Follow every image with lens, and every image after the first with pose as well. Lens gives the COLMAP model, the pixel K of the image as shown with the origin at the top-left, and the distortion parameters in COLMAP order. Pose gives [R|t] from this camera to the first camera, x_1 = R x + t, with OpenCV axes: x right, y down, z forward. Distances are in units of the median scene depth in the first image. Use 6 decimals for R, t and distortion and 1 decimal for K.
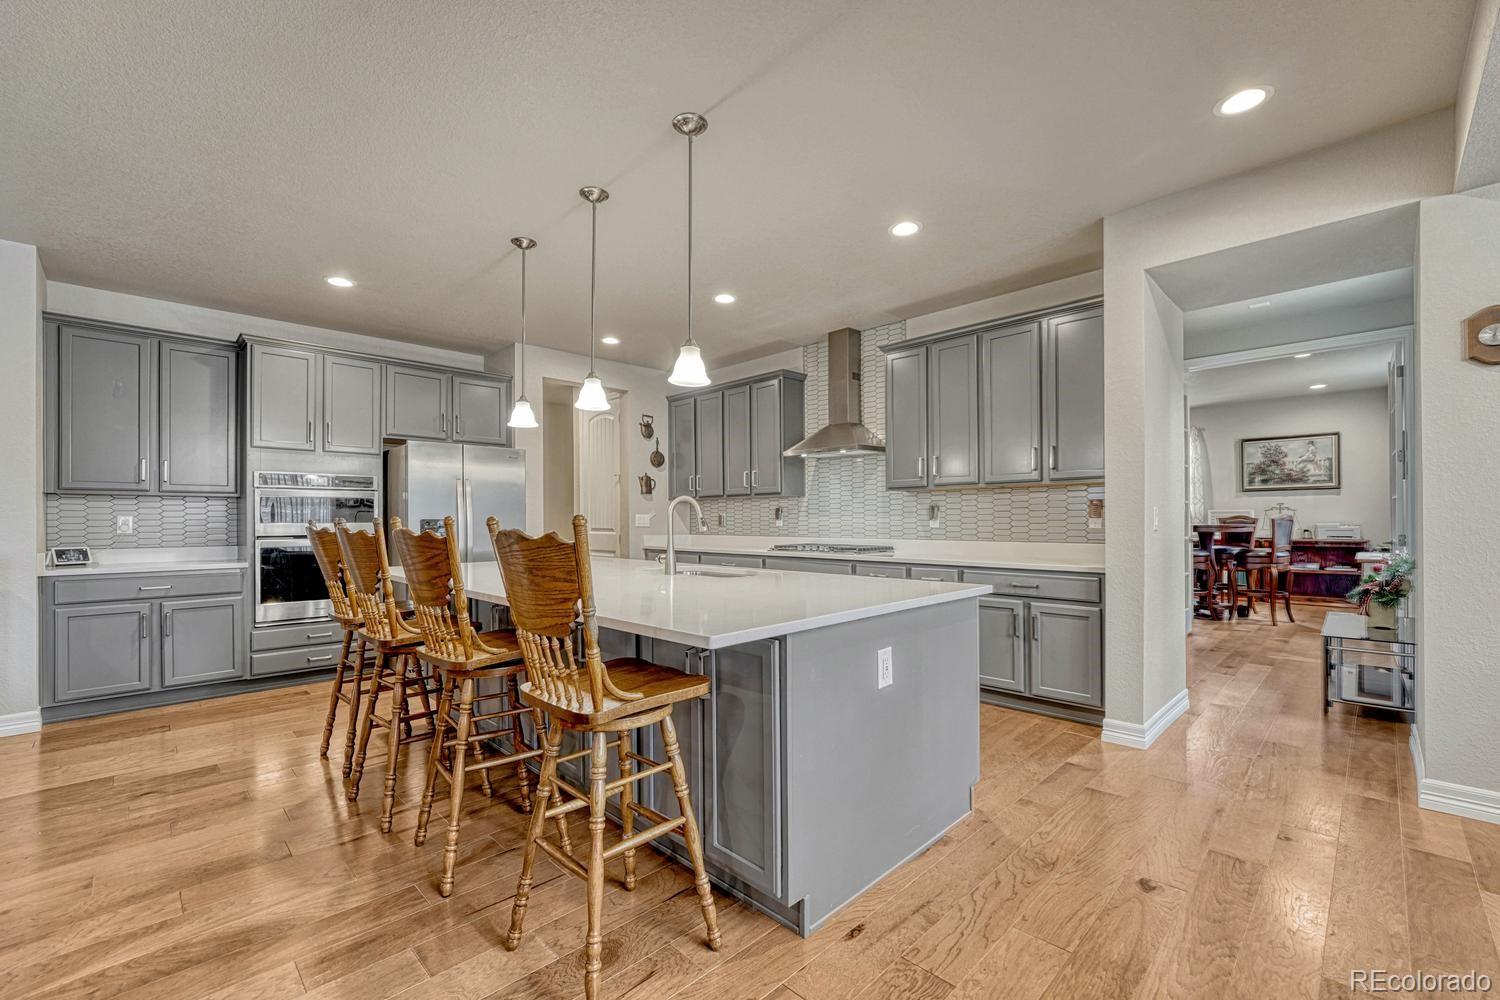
lens RADIAL K [[631.8, 0, 740.9], [0, 631.8, 522.7], [0, 0, 1]] dist [-0.009351, 0.000470]
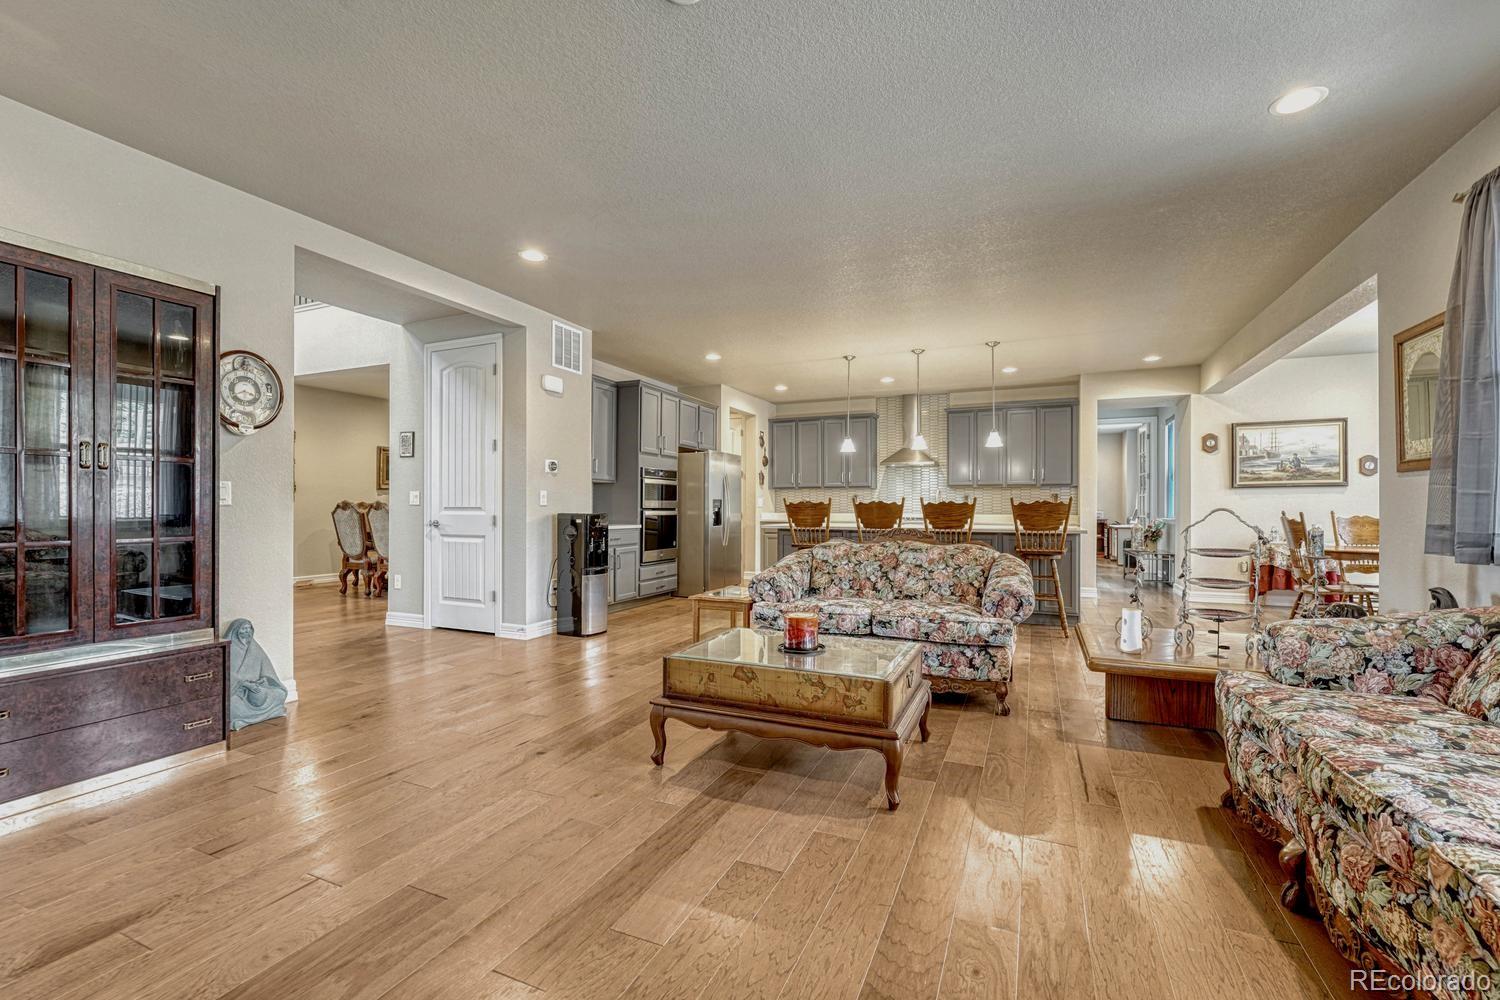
lens RADIAL K [[631.8, 0, 743.1], [0, 631.8, 505.8], [0, 0, 1]] dist [-0.009351, 0.000470]
pose [[0.935587, 0.010243, 0.352948, -1.098470], [-0.008156, 0.999939, -0.007399, 0.025267], [-0.353002, 0.004044, 0.935614, -0.583181]]
